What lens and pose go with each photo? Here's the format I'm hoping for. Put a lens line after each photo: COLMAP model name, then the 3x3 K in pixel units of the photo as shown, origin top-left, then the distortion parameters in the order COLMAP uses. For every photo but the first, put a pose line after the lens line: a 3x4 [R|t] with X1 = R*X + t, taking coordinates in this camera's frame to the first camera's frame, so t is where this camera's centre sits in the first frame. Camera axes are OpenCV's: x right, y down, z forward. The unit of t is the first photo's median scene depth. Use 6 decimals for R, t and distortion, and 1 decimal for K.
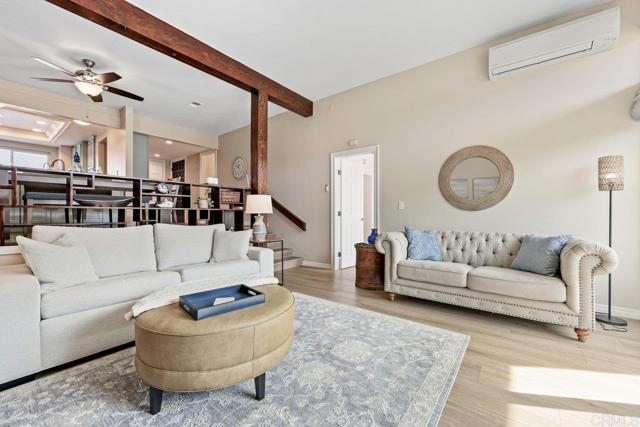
lens RADIAL K [[260.6, 0, 321.0], [0, 260.6, 214.3], [0, 0, 1]] dist [0.006940, 0.000416]
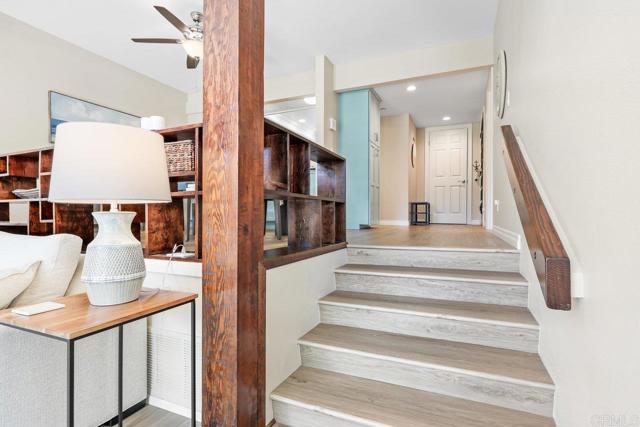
lens RADIAL K [[321.3, 0, 320.4], [0, 321.3, 214.1], [0, 0, 1]] dist [0.002572, 0.000549]
pose [[0.247440, 0.007722, -0.968873, 0.061712], [-0.000584, 0.999969, 0.007820, 0.002444], [0.968903, -0.001370, 0.247436, 0.507703]]
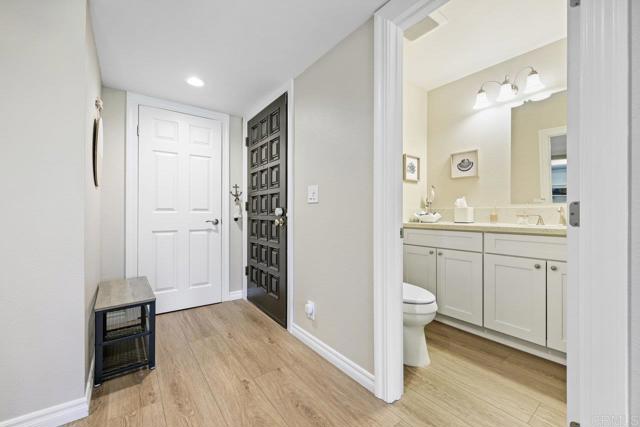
lens RADIAL K [[260.6, 0, 319.2], [0, 260.6, 214.6], [0, 0, 1]] dist [0.006940, 0.000416]
pose [[0.964138, -0.004656, -0.265359, -0.434097], [0.006717, 0.999954, 0.006860, -0.088635], [0.265315, -0.008397, 0.964125, 0.774538]]
